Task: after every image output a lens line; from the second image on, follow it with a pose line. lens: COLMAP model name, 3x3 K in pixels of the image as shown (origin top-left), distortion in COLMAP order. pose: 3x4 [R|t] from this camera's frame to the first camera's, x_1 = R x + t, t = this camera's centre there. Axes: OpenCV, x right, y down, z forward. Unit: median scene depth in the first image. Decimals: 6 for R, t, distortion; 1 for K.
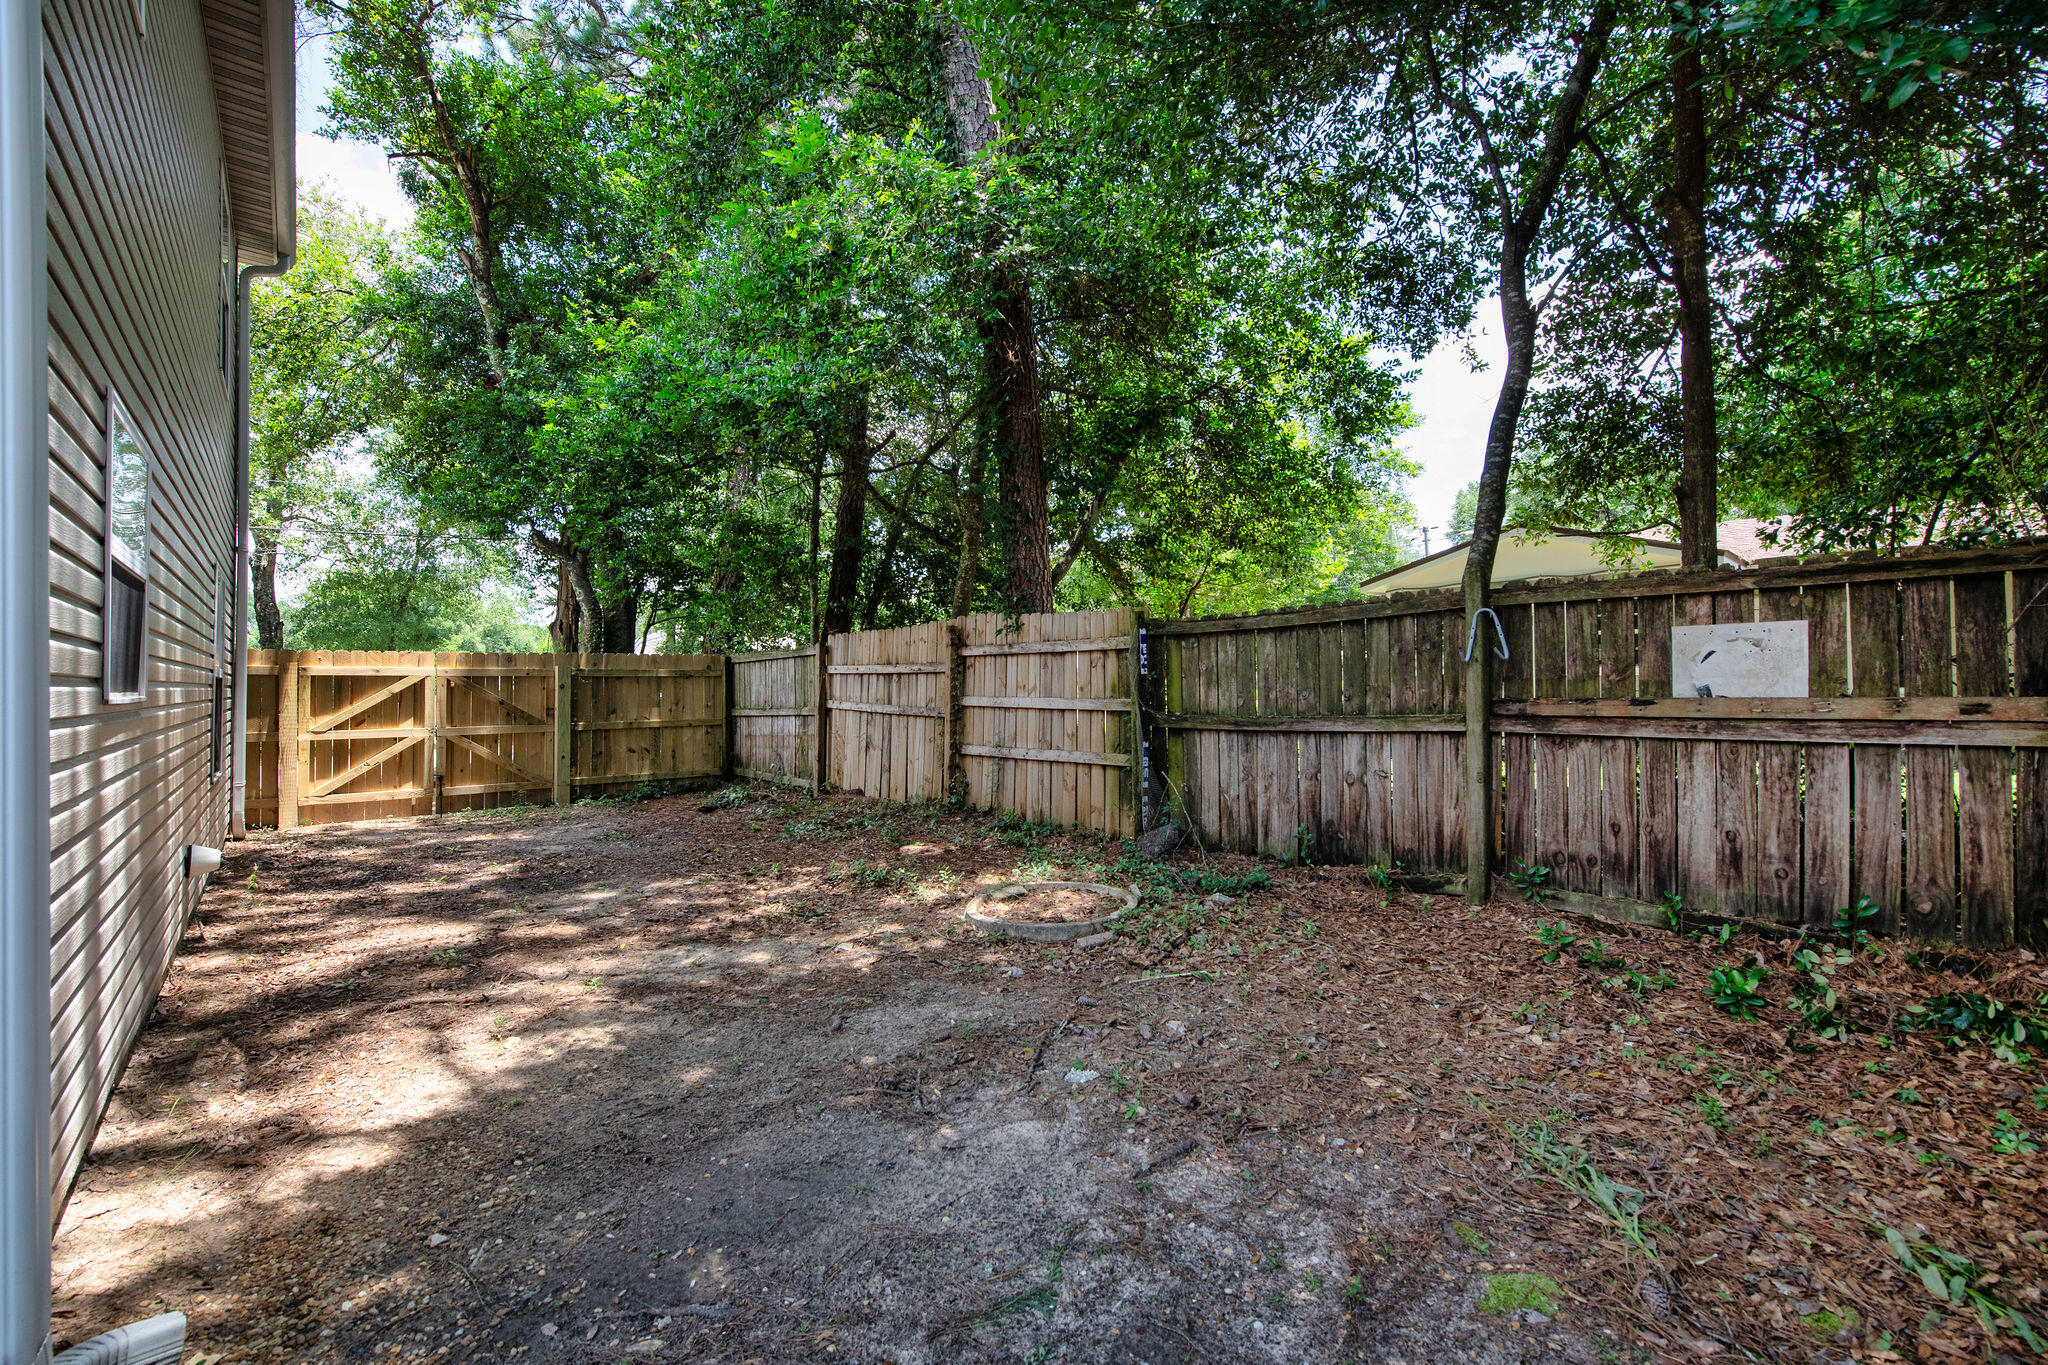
lens RADIAL K [[836.9, 0, 1010.0], [0, 836.9, 683.3], [0, 0, 1]] dist [-0.007269, -0.001253]
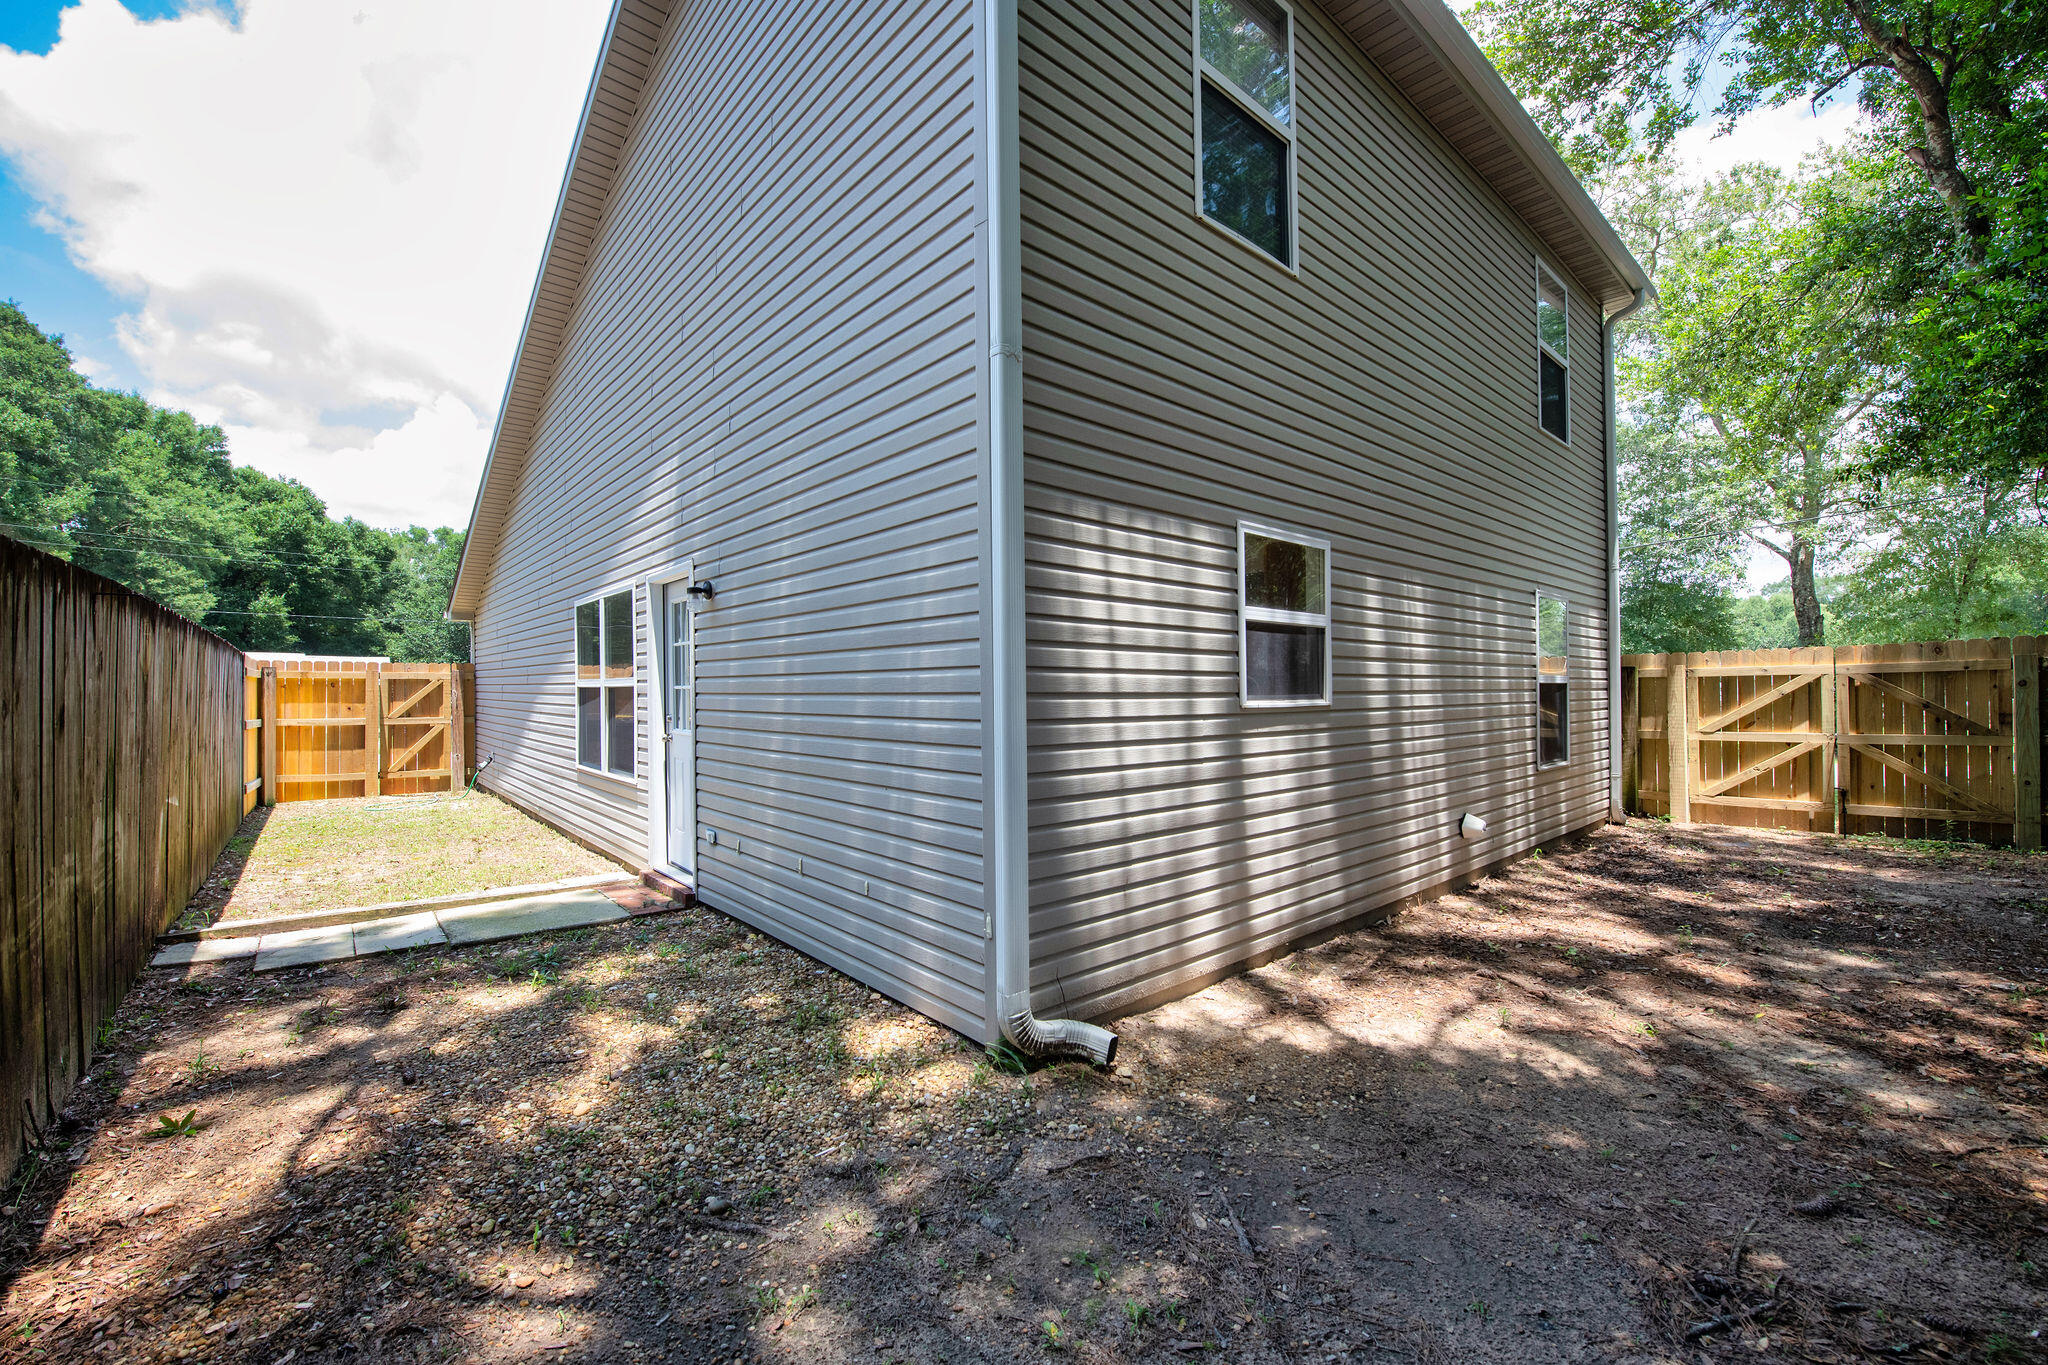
lens RADIAL K [[836.9, 0, 1011.9], [0, 836.9, 683.1], [0, 0, 1]] dist [-0.007269, -0.001253]
pose [[0.017319, -0.010840, -0.999791, 0.351511], [0.016385, 0.999810, -0.010557, -0.009038], [0.999716, -0.016199, 0.017494, 0.289627]]
